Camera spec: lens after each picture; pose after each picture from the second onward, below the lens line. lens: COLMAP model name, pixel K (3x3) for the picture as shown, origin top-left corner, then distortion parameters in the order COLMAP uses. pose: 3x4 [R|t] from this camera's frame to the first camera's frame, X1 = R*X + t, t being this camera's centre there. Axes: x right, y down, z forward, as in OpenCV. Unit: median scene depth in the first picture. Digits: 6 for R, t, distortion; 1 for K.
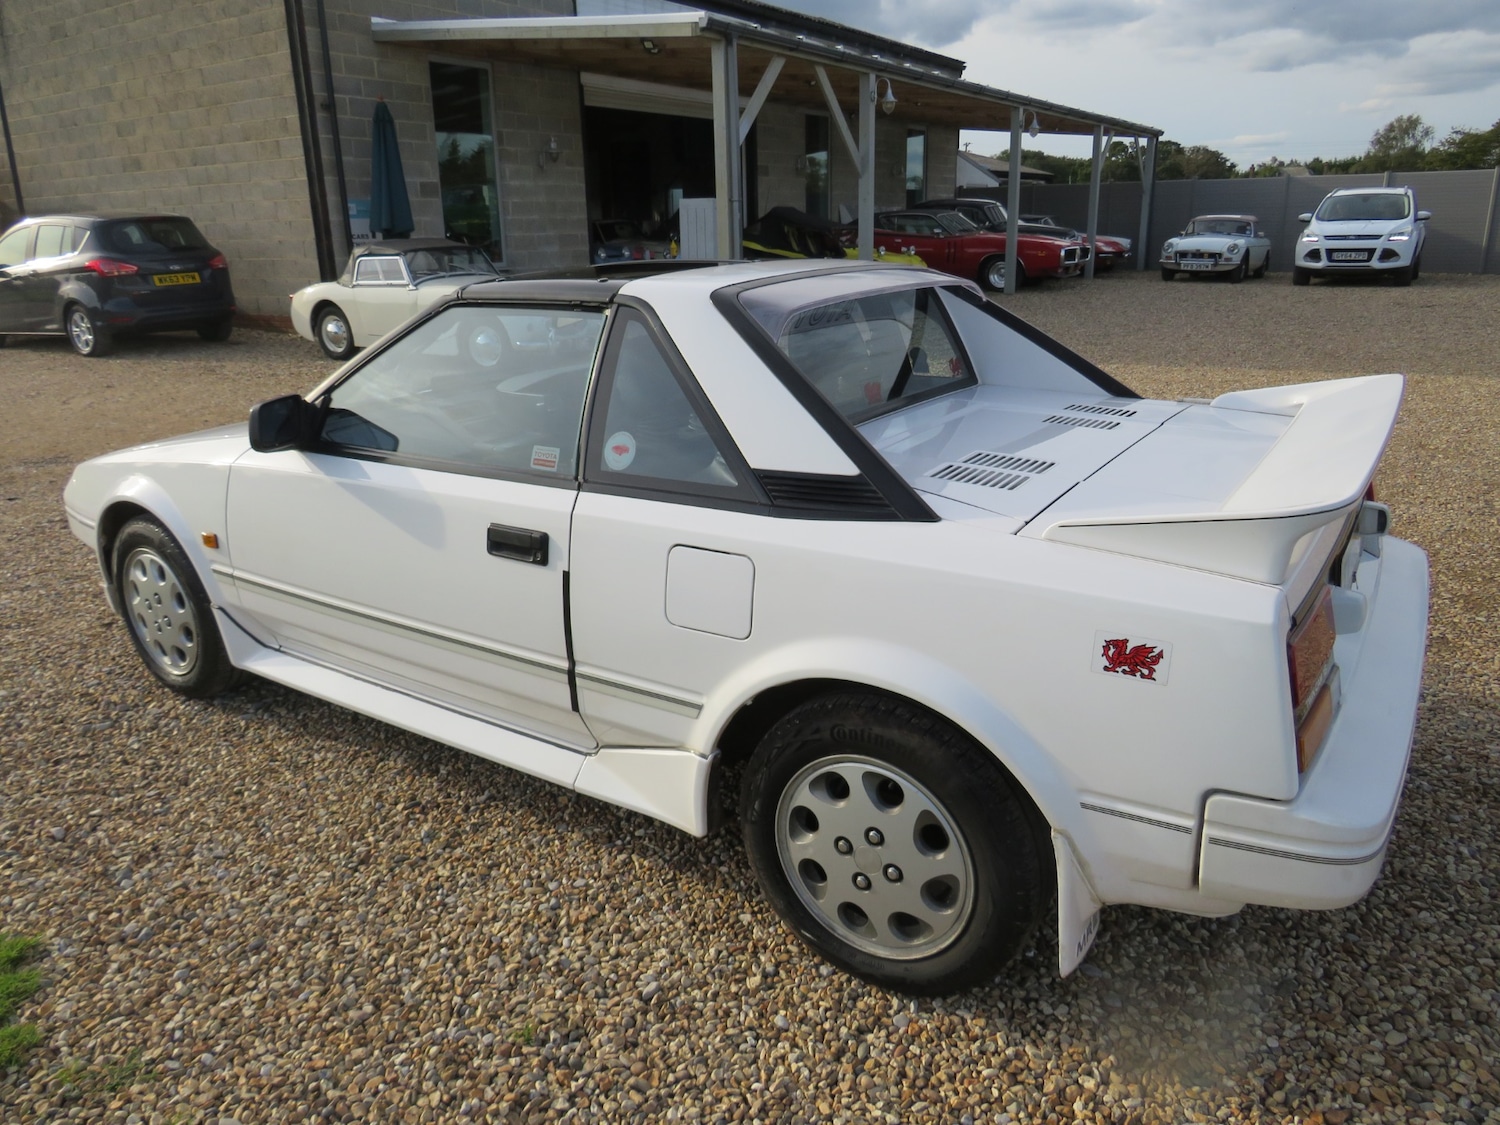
lens RADIAL K [[1042.8, 0, 744.2], [0, 1042.8, 560.7], [0, 0, 1]] dist [-0.017966, 0.002132]
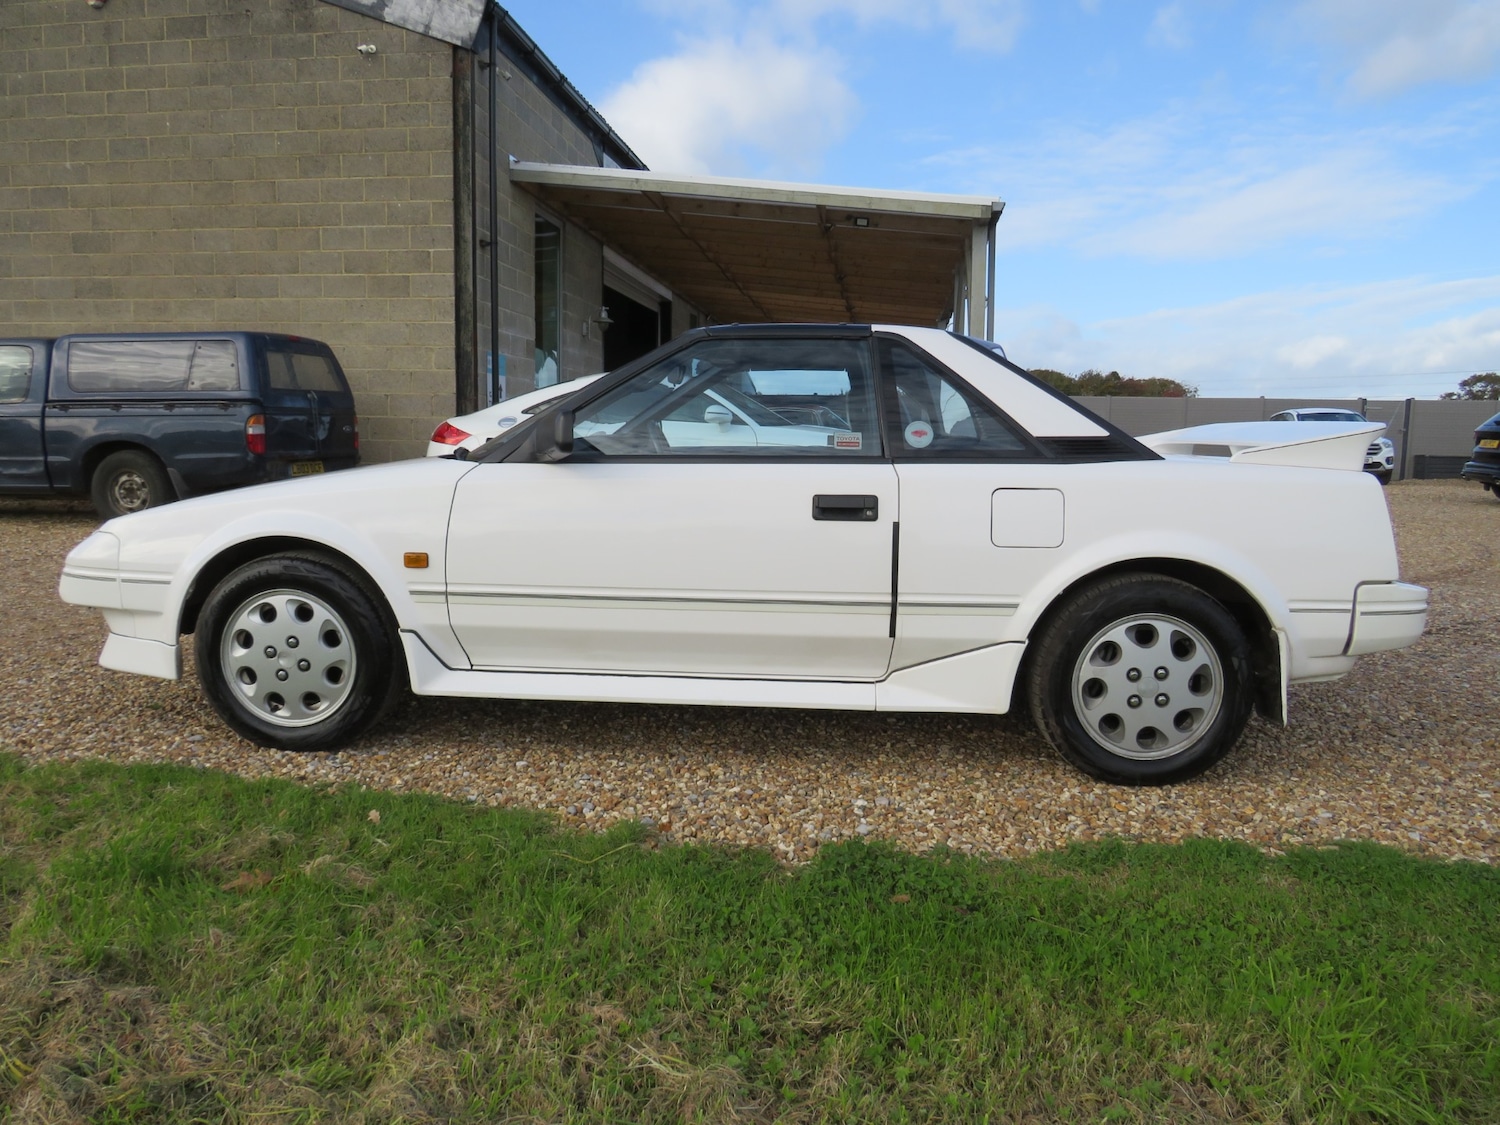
lens RADIAL K [[1042.8, 0, 751.3], [0, 1042.8, 561.6], [0, 0, 1]] dist [-0.017966, 0.002132]
pose [[0.868602, -0.031398, 0.494515, -0.954254], [0.124501, 0.979804, -0.156472, 0.234999], [-0.479615, 0.197480, 0.854968, -0.028358]]
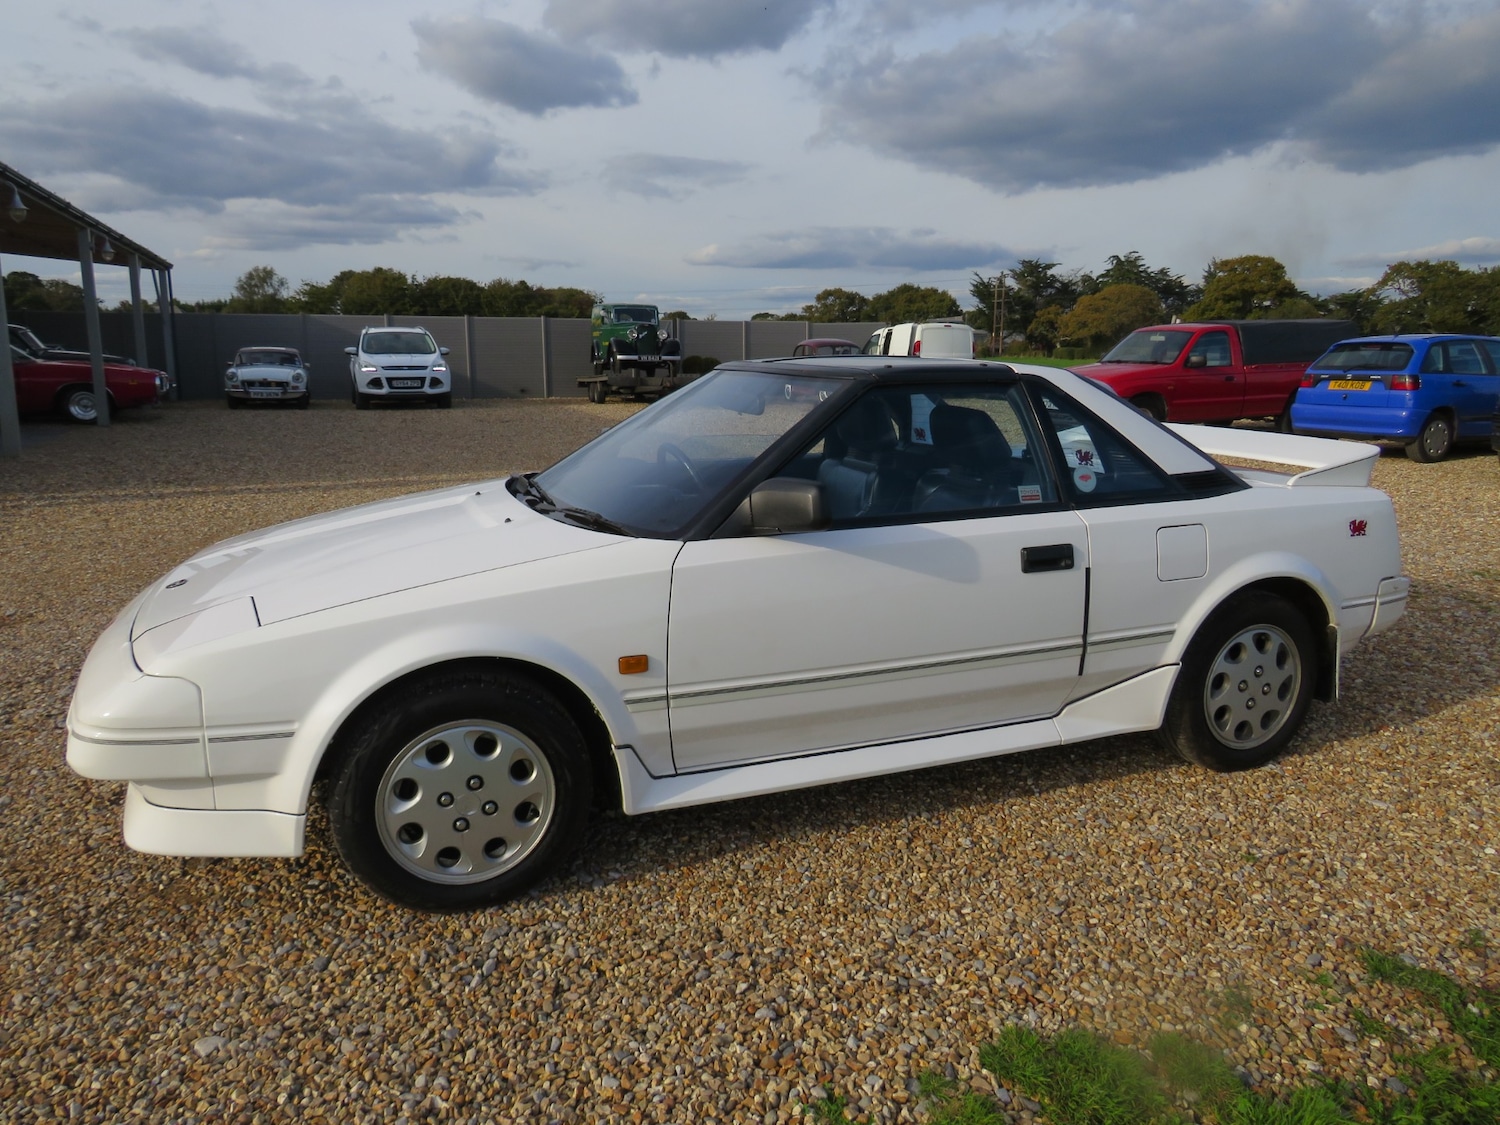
lens RADIAL K [[1042.8, 0, 739.1], [0, 1042.8, 549.7], [0, 0, 1]] dist [-0.017966, 0.002132]
pose [[0.561592, -0.130298, 0.817090, -1.498699], [0.238666, 0.971058, -0.009186, -0.106236], [-0.792245, 0.200171, 0.576436, 0.552171]]
